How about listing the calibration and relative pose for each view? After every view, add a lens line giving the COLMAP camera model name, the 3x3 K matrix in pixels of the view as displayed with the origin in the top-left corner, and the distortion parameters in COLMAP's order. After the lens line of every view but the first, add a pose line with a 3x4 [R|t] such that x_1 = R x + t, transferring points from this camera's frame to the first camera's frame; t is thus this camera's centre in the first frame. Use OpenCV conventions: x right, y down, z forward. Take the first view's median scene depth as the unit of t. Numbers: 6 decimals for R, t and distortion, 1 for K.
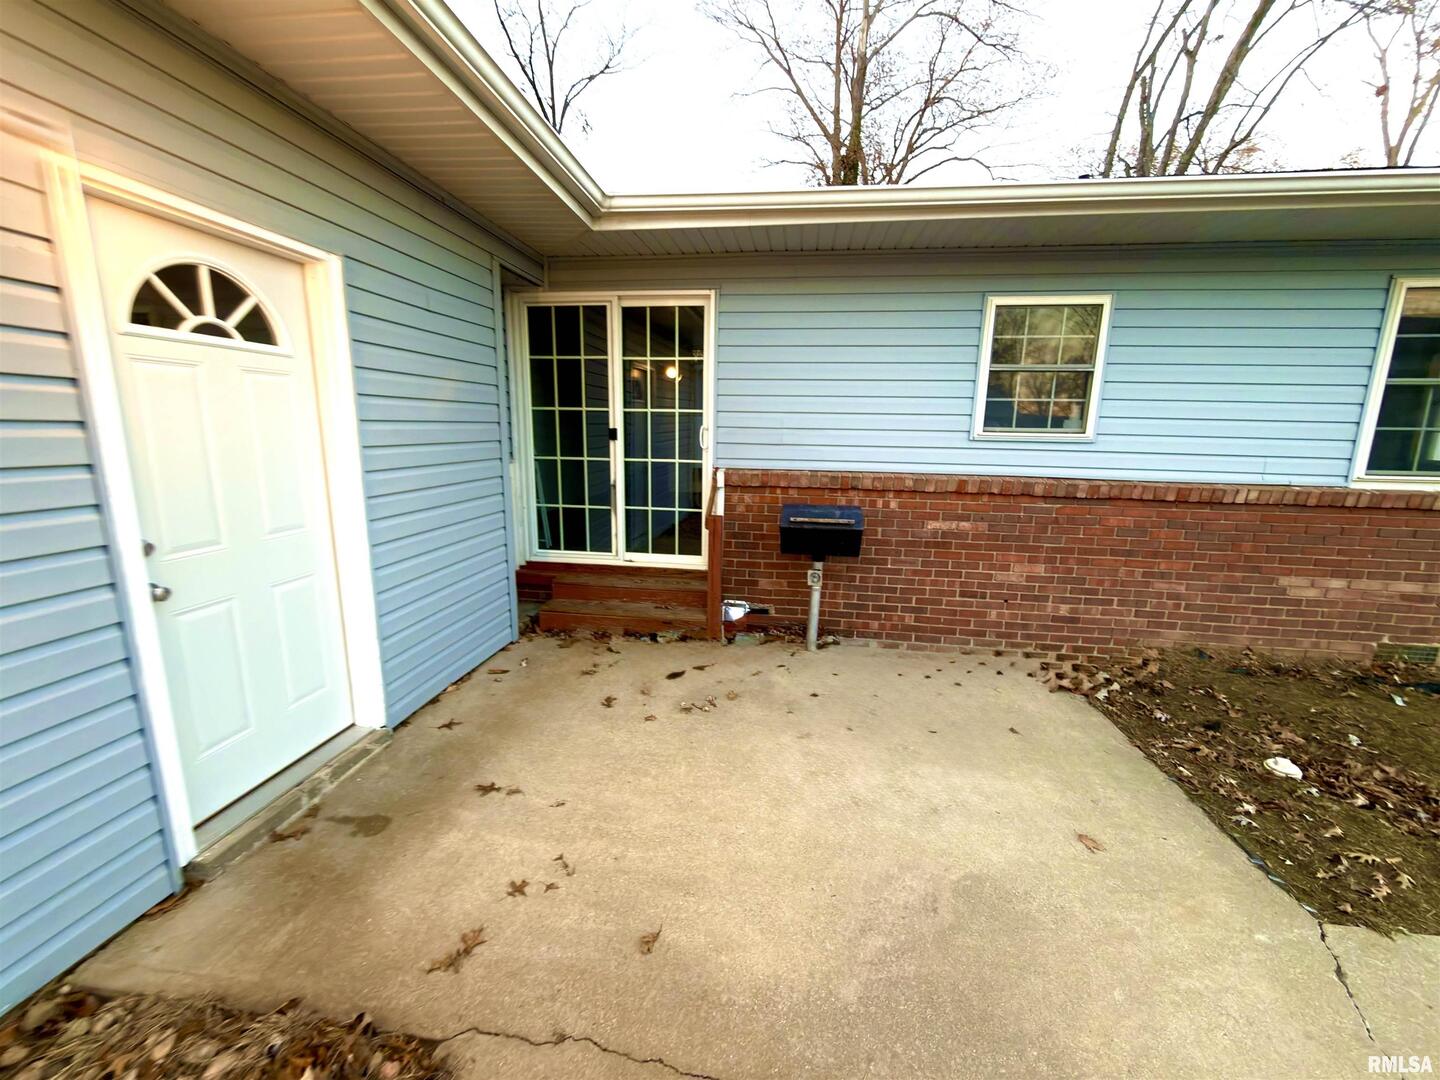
lens RADIAL K [[572.2, 0, 712.1], [0, 572.2, 544.8], [0, 0, 1]] dist [-0.002551, -0.000623]
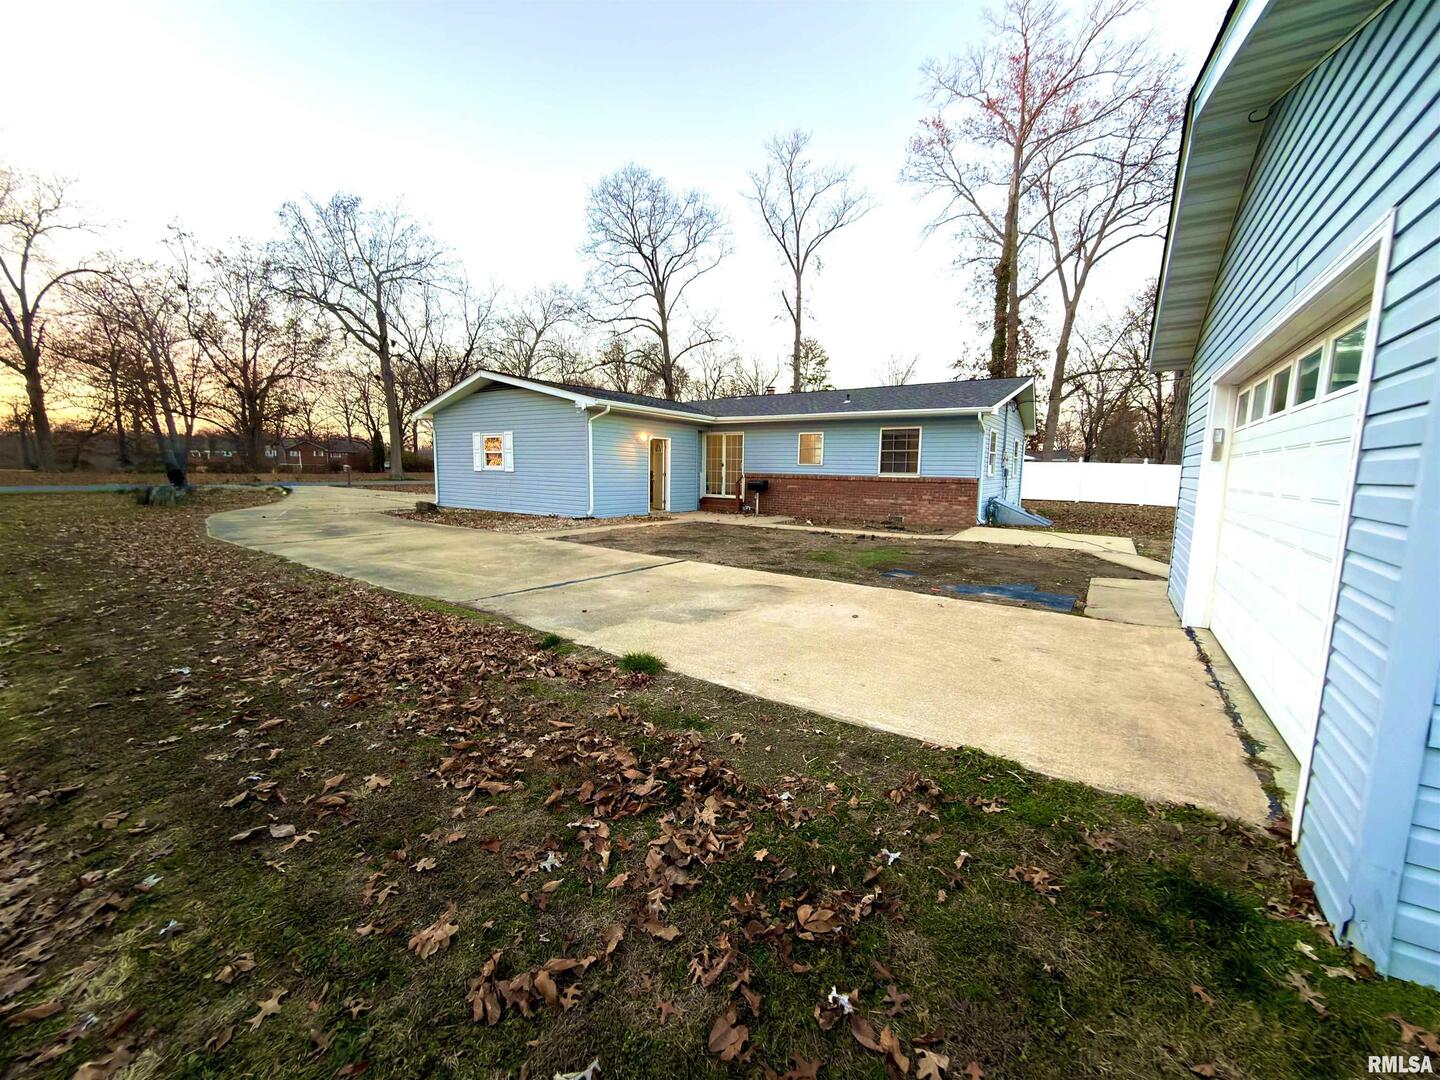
lens RADIAL K [[572.2, 0, 720.7], [0, 572.2, 539.5], [0, 0, 1]] dist [-0.002551, -0.000623]
pose [[0.900487, 0.052335, -0.431723, 1.796339], [-0.087961, 0.994133, -0.062955, 0.666193], [0.425895, 0.094665, 0.899807, -2.950740]]
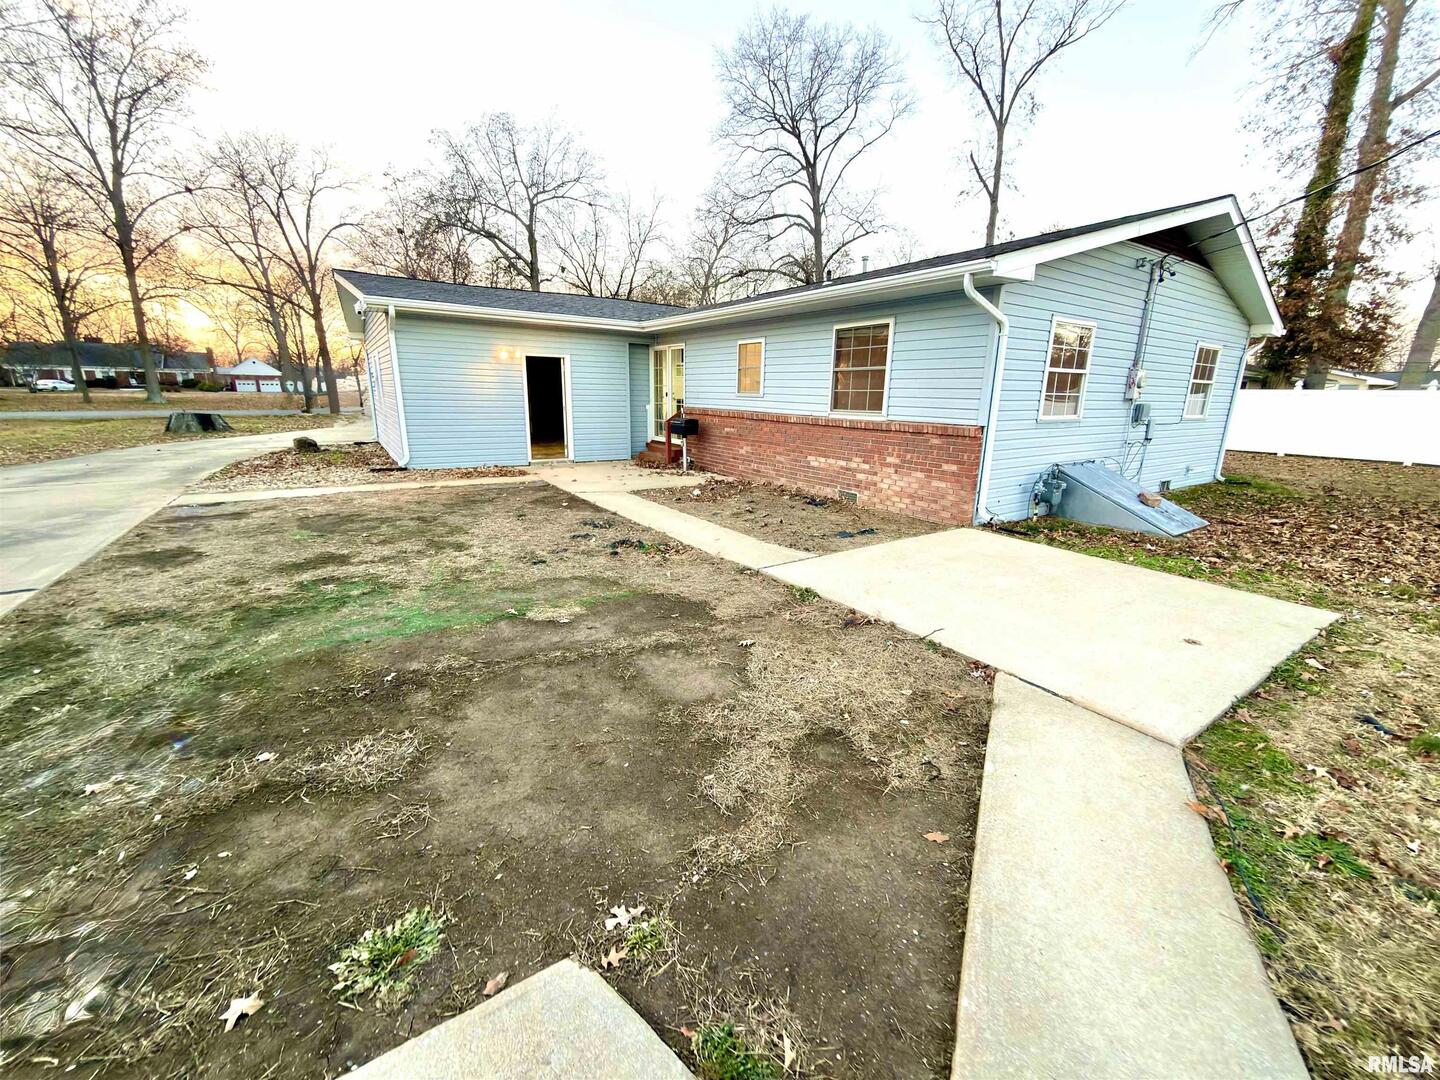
lens RADIAL K [[572.2, 0, 718.5], [0, 572.2, 542.2], [0, 0, 1]] dist [-0.002551, -0.000623]
pose [[0.664896, 0.187893, -0.722917, 2.442047], [-0.157580, 0.981346, 0.110129, 0.196762], [0.730124, 0.040693, 0.682101, -0.814121]]
